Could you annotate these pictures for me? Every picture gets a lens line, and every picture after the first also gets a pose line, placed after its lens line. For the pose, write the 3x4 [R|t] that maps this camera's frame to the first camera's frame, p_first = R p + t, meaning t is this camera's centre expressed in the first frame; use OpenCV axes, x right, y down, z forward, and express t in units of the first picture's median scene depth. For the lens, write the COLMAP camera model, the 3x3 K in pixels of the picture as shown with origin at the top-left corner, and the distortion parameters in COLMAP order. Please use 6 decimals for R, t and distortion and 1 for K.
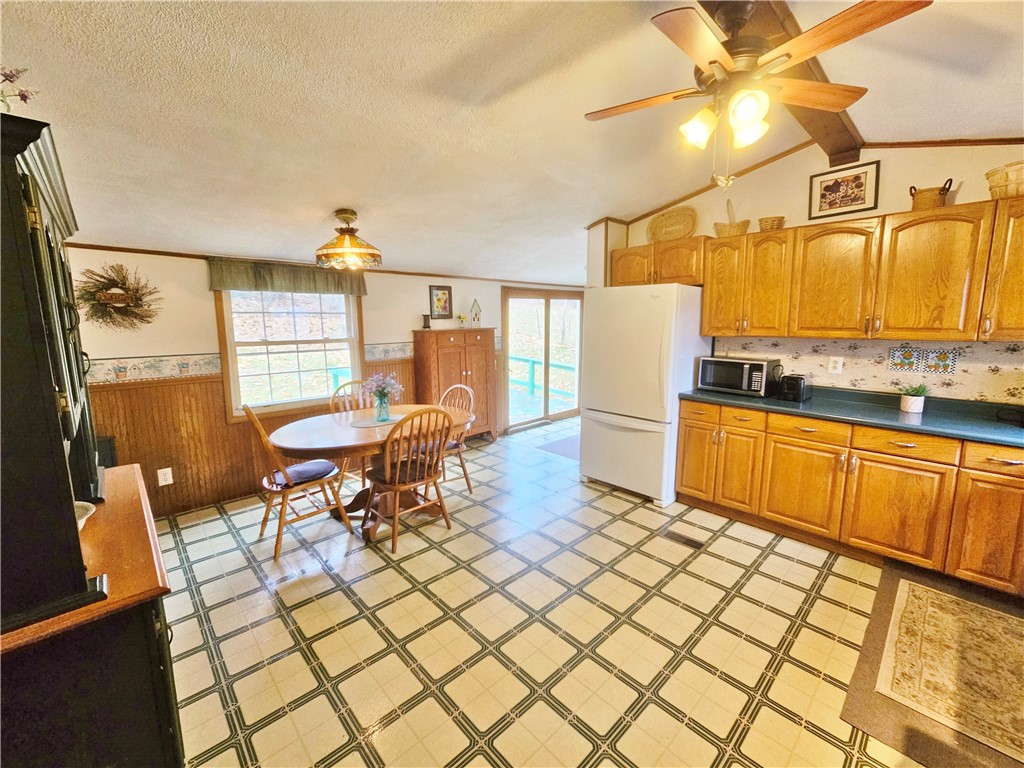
lens RADIAL K [[421.3, 0, 511.0], [0, 421.3, 377.0], [0, 0, 1]] dist [-0.004707, 0.000640]
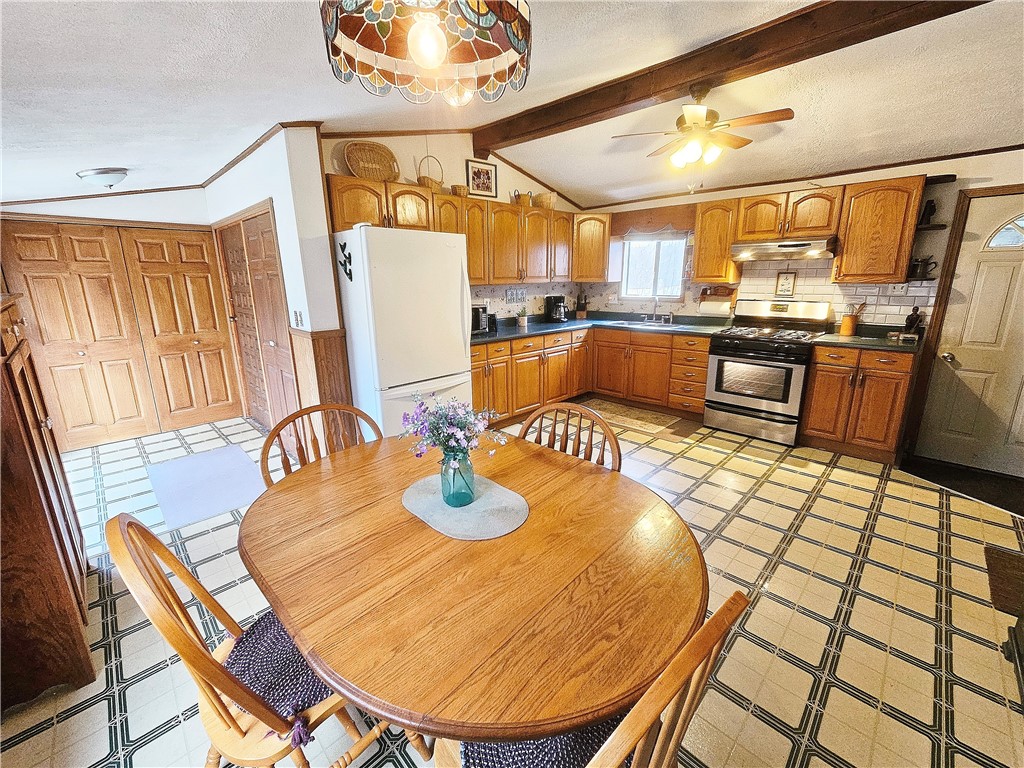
lens RADIAL K [[421.3, 0, 513.7], [0, 421.3, 379.3], [0, 0, 1]] dist [-0.004707, 0.000640]
pose [[-0.031816, -0.236051, 0.971220, -0.755500], [0.148112, 0.959870, 0.238144, -0.120051], [-0.988459, 0.151426, 0.004423, 1.006876]]
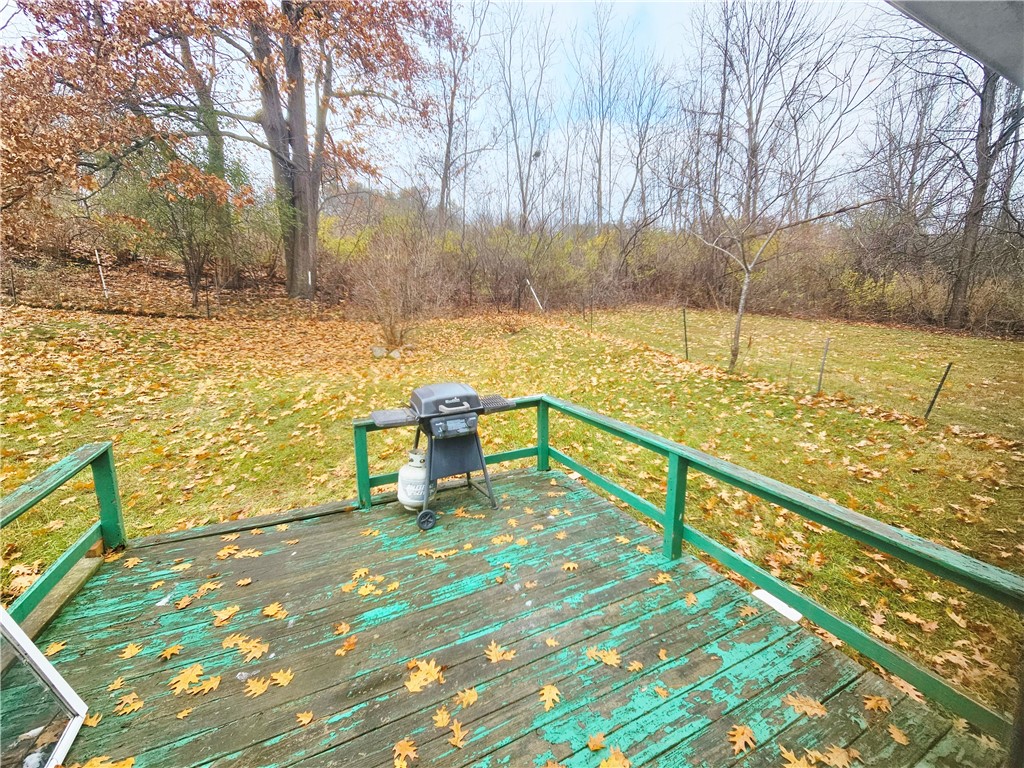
lens RADIAL K [[421.3, 0, 513.1], [0, 421.3, 382.6], [0, 0, 1]] dist [-0.004707, 0.000640]
pose [[0.954926, 0.044468, -0.293493, 0.068298], [-0.047183, 0.998884, -0.002173, -0.265140], [0.293069, 0.015922, 0.955959, 2.060224]]
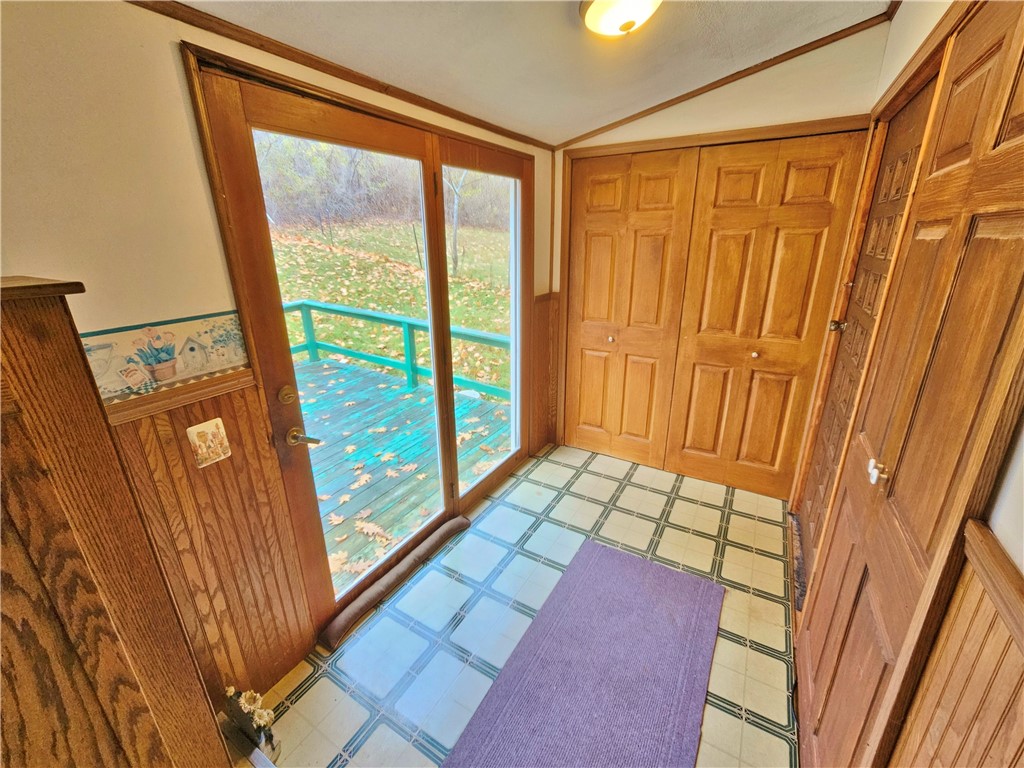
lens RADIAL K [[421.3, 0, 515.4], [0, 421.3, 376.8], [0, 0, 1]] dist [-0.004707, 0.000640]
pose [[0.961282, -0.094643, 0.258805, 0.116400], [0.047974, 0.982307, 0.181031, -0.189218], [-0.271359, -0.161605, 0.948814, 1.458054]]
